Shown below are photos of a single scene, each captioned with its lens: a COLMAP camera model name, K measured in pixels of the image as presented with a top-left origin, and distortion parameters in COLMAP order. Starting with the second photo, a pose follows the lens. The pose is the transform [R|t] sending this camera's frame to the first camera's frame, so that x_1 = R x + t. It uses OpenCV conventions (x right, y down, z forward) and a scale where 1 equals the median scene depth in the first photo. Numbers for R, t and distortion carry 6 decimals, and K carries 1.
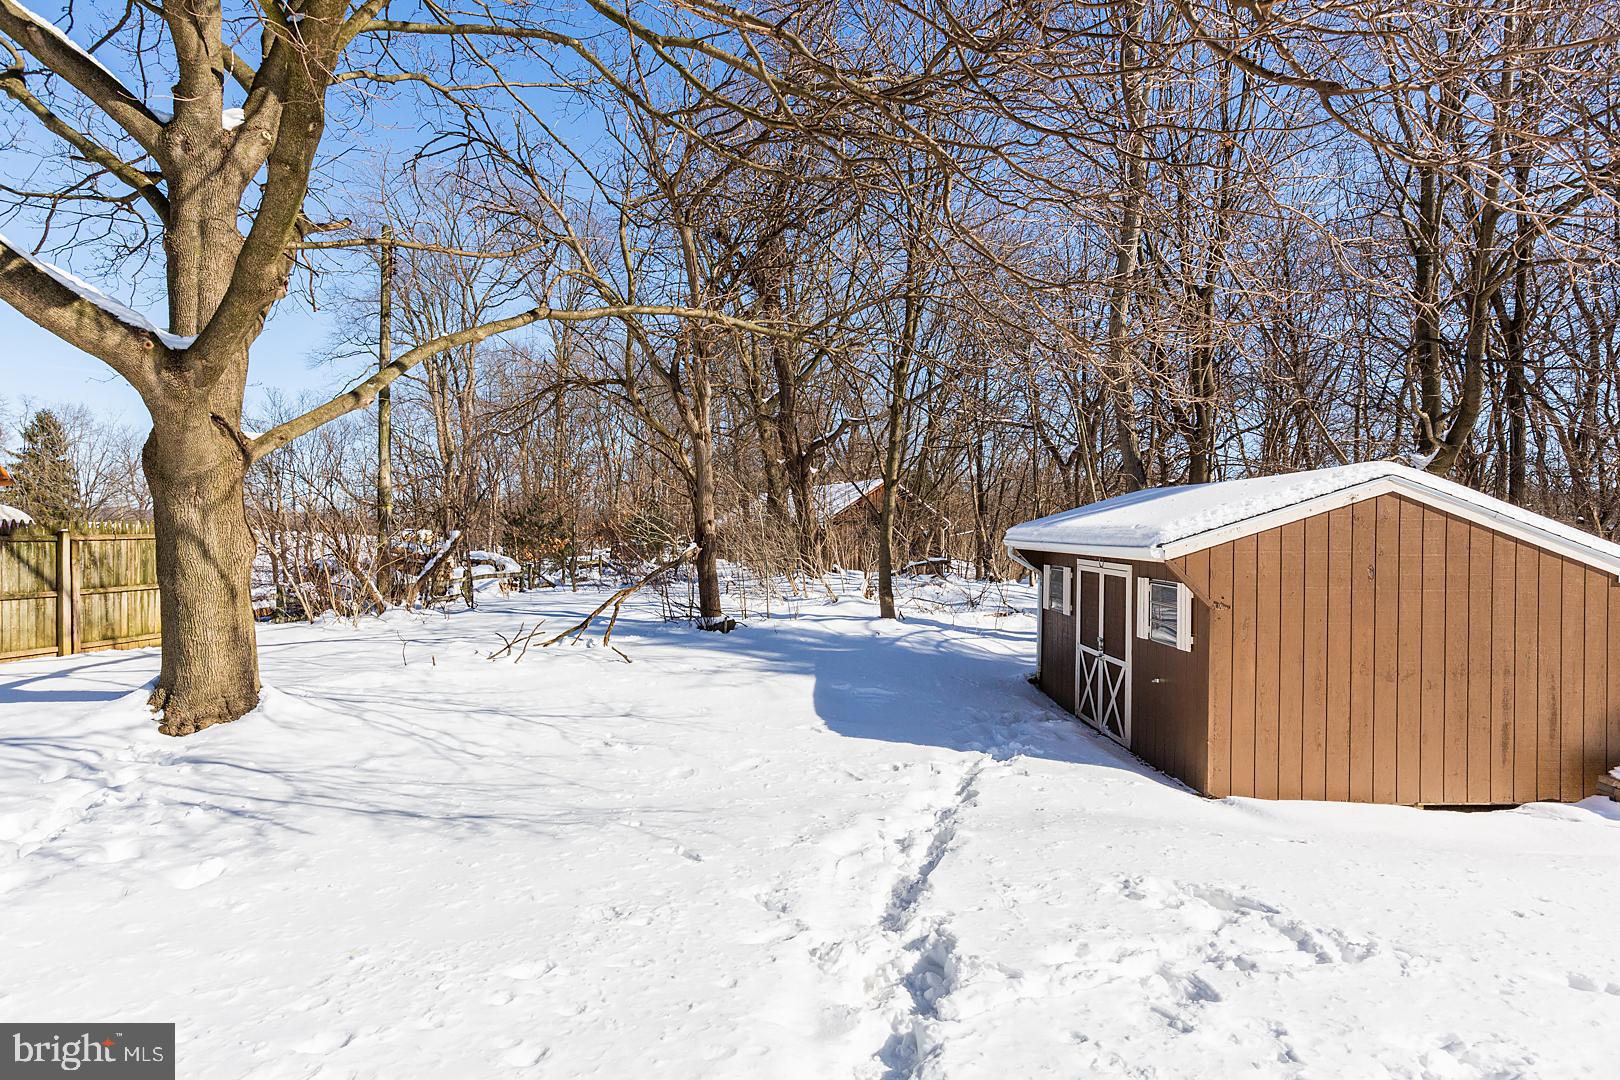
lens RADIAL K [[870.9, 0, 812.0], [0, 870.9, 538.2], [0, 0, 1]] dist [-0.000939, 0.002039]
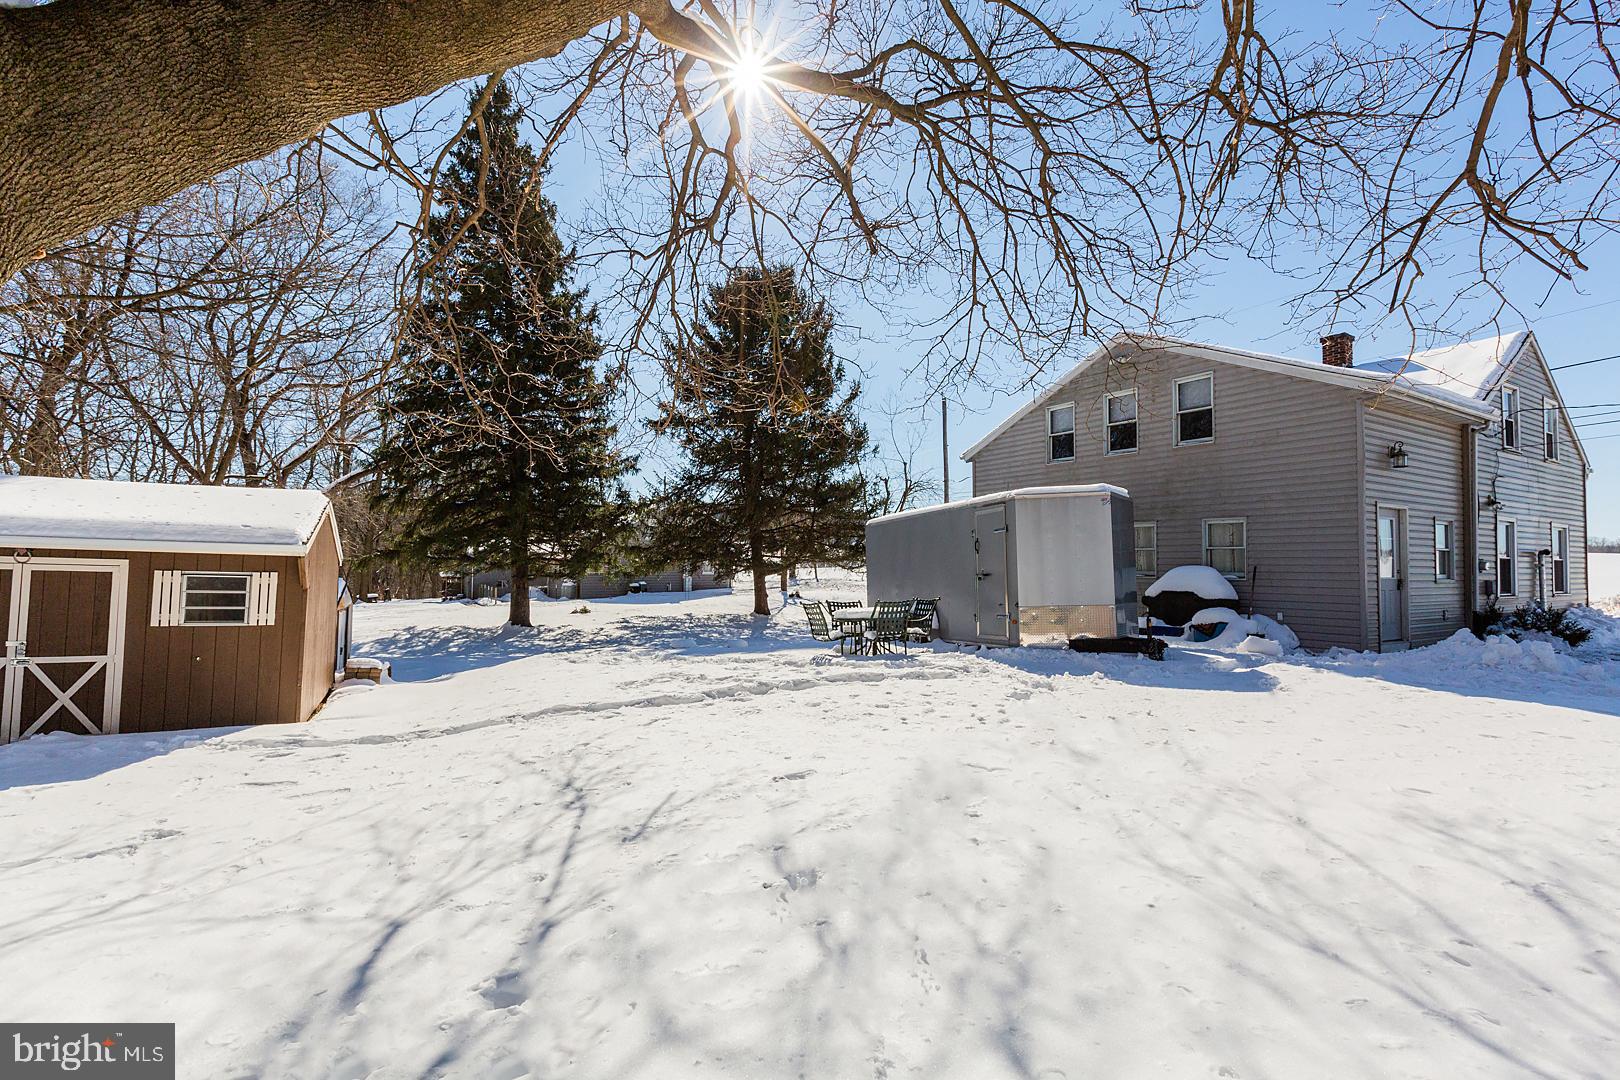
lens RADIAL K [[773.7, 0, 811.0], [0, 773.7, 538.6], [0, 0, 1]] dist [0.010283, -0.000829]
pose [[-0.440249, 0.018315, 0.897689, -0.805598], [-0.019467, 0.999362, -0.029936, 0.017304], [-0.897665, -0.030655, -0.439612, 0.655876]]
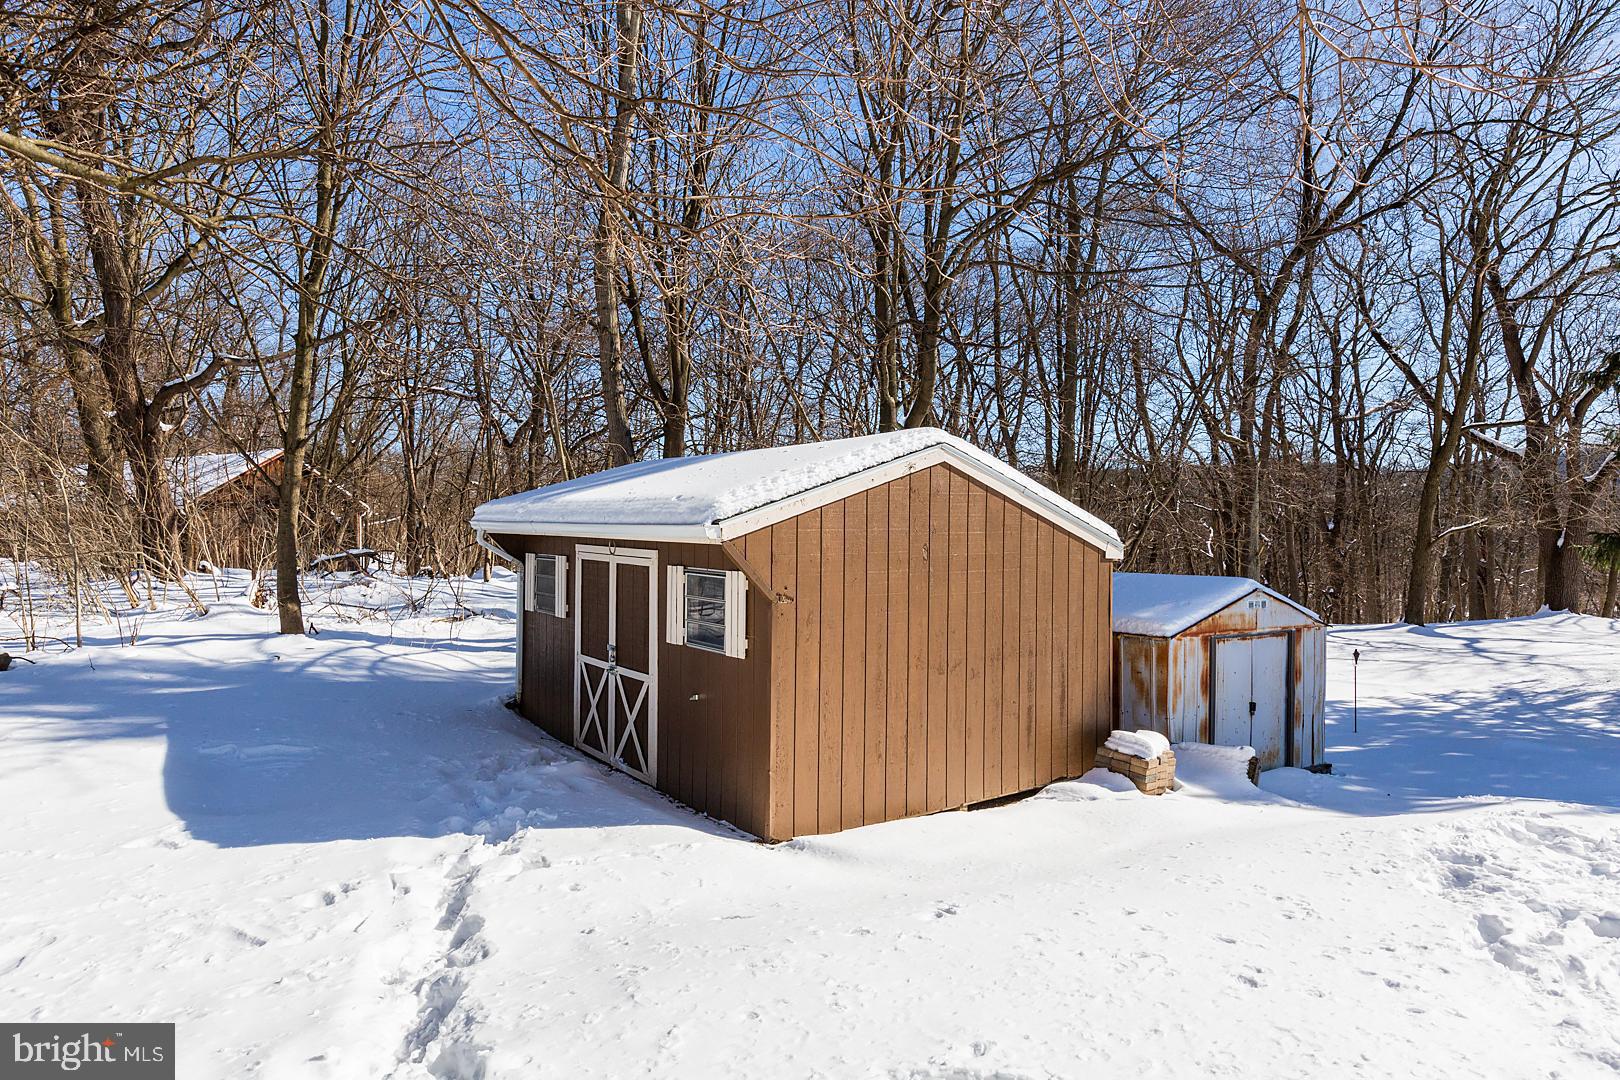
lens RADIAL K [[939.4, 0, 806.6], [0, 939.4, 531.1], [0, 0, 1]] dist [-0.000804, -0.000800]
pose [[0.826492, -0.005599, 0.562921, 0.005459], [0.003447, 0.999982, 0.004886, 0.010060], [-0.562939, -0.002098, 0.826496, 0.225199]]
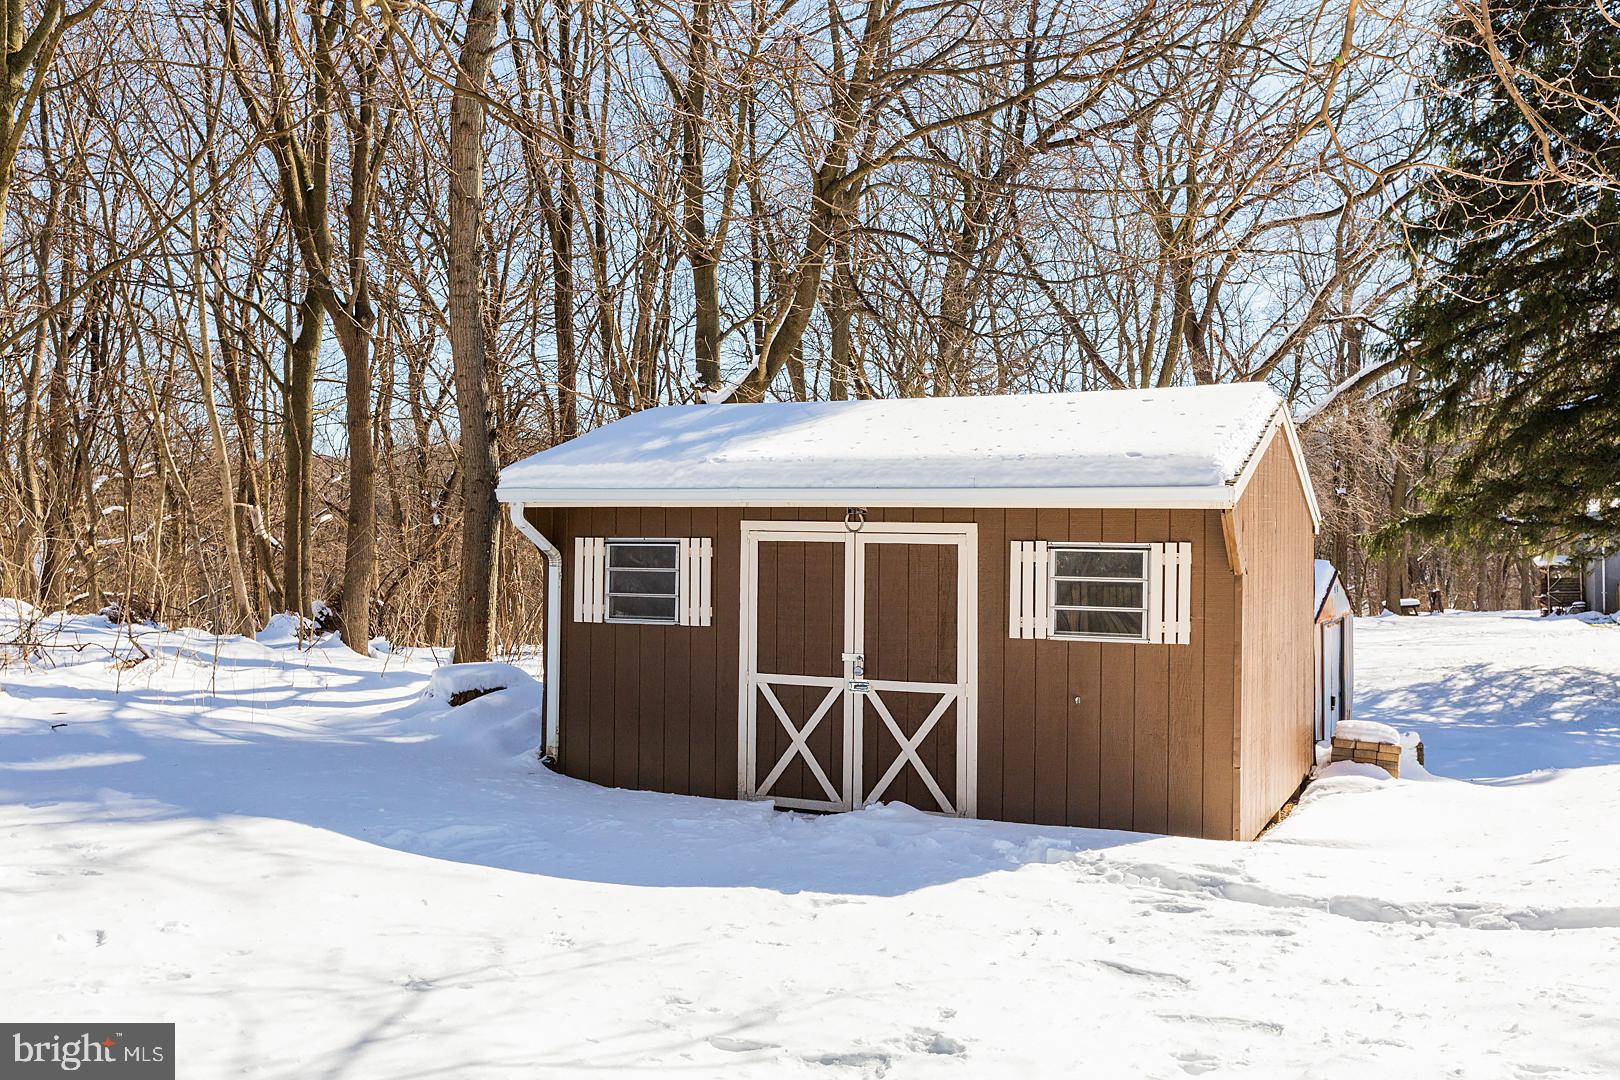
lens RADIAL K [[1519.6, 0, 798.9], [0, 1519.6, 534.8], [0, 0, 1]] dist [0.010841, 0.000000]
pose [[0.429152, -0.004791, 0.903219, -0.631069], [0.004579, 0.999985, 0.003129, 0.034085], [-0.903221, 0.002793, 0.429168, 0.634158]]
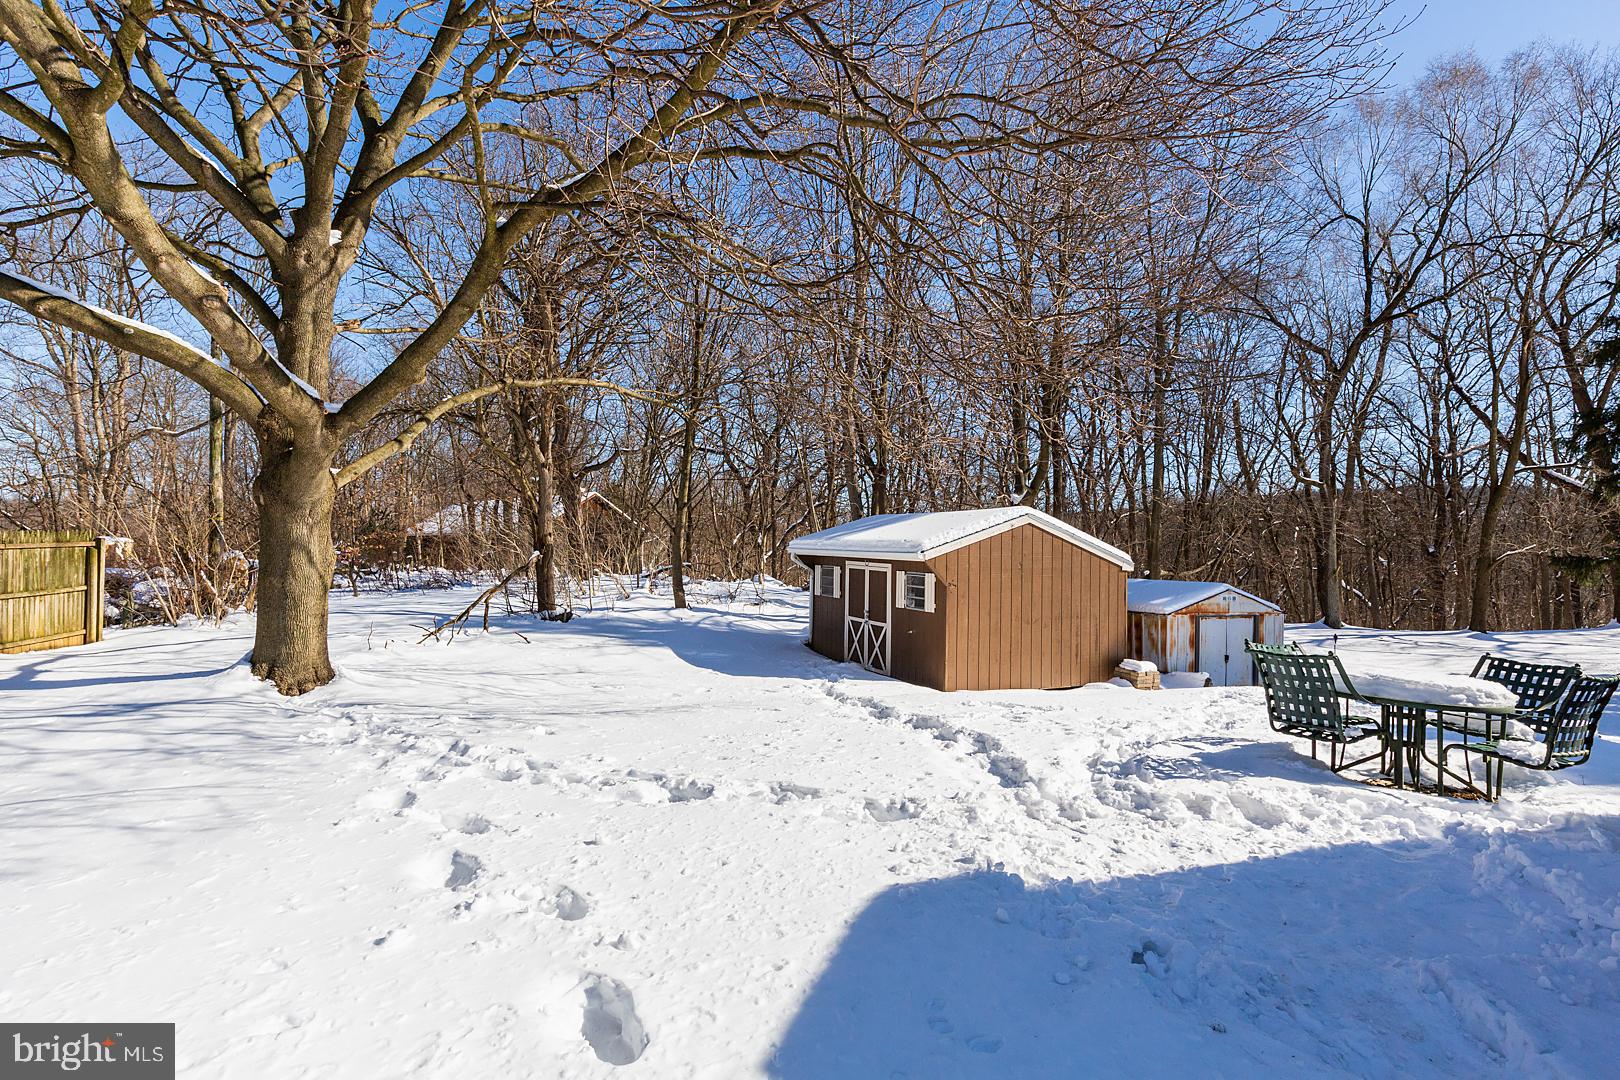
lens RADIAL K [[802.2, 0, 807.0], [0, 802.2, 543.4], [0, 0, 1]] dist [0.000320, -0.000793]
pose [[0.922216, 0.001679, 0.386671, -0.353072], [-0.000051, 0.999991, -0.004221, -0.001441], [-0.386674, 0.003872, 0.922208, -0.324477]]
